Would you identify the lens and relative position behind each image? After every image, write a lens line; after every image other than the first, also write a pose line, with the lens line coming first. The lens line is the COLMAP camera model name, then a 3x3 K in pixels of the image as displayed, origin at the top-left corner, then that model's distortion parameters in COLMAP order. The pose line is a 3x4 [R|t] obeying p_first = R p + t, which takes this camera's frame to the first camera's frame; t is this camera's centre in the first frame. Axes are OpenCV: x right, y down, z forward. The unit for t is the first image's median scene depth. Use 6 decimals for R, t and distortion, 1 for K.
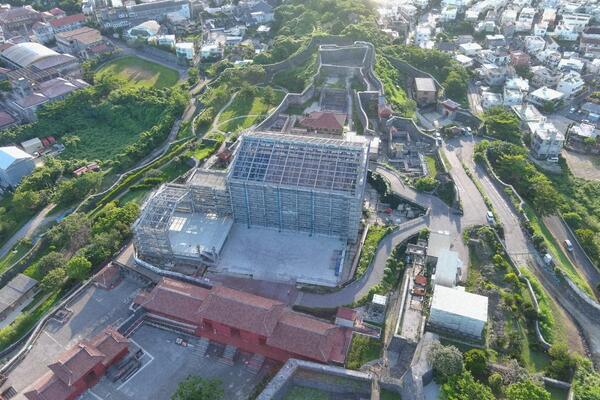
lens RADIAL K [[466.4, 0, 299.6], [0, 466.4, 201.3], [0, 0, 1]] dist [0.030737, -0.014875]
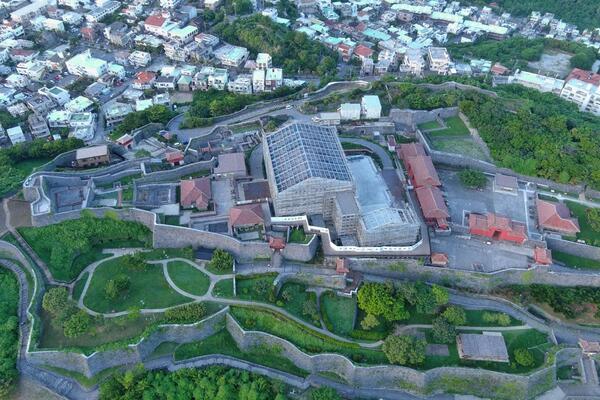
lens RADIAL K [[466.4, 0, 298.7], [0, 466.4, 199.4], [0, 0, 1]] dist [0.030737, -0.014875]
pose [[-0.372698, -0.631624, 0.679815, -0.892887], [0.580374, 0.412966, 0.701873, -0.913389], [-0.724060, 0.656133, 0.212666, 0.746679]]
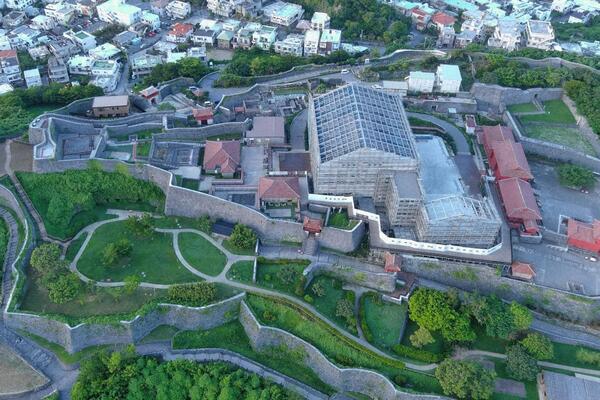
lens RADIAL K [[543.3, 0, 275.5], [0, 543.3, 186.0], [0, 0, 1]] dist [0.034476, -0.028583]
pose [[-0.214832, -0.635621, 0.741507, -0.891264], [0.610386, 0.505308, 0.609994, -0.833961], [-0.762415, 0.583652, 0.279418, 0.810527]]
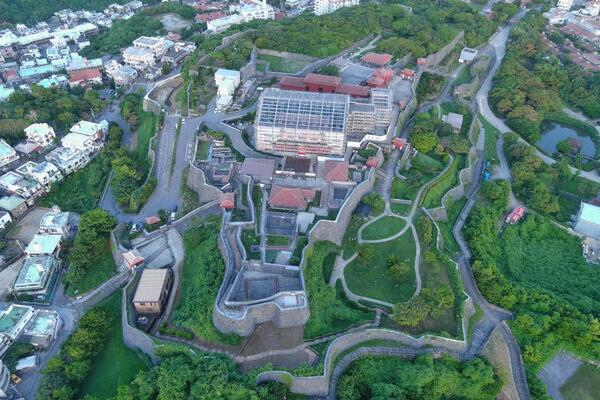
lens RADIAL K [[466.4, 0, 299.6], [0, 466.4, 200.5], [0, 0, 1]] dist [0.030737, -0.014875]
pose [[-0.996430, 0.052075, -0.066441, 0.121900], [-0.055971, 0.181642, 0.981771, -1.357445], [0.063195, 0.981985, -0.178079, 1.417963]]
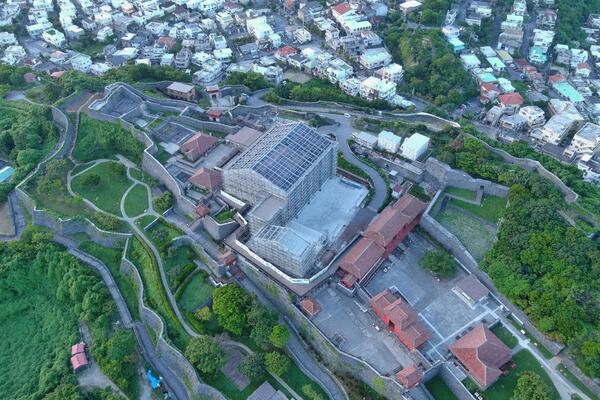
lens RADIAL K [[466.4, 0, 300.5], [0, 466.4, 200.9], [0, 0, 1]] dist [0.030737, -0.014875]
pose [[0.336622, -0.639432, 0.691240, -0.909867], [0.594965, 0.713416, 0.370208, -0.424358], [-0.729865, 0.286643, 0.620591, 0.148623]]
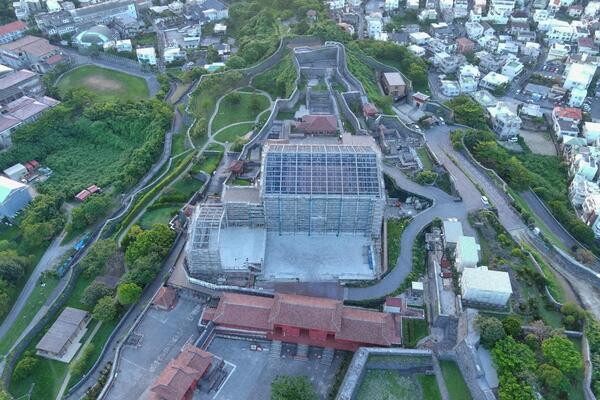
lens RADIAL K [[466.4, 0, 299.6], [0, 466.4, 200.7], [0, 0, 1]] dist [0.030737, -0.014875]
pose [[0.982338, -0.113648, 0.148648, -0.201422], [0.106178, 0.992696, 0.057281, -0.074996], [-0.154072, -0.040486, 0.987230, -0.078607]]
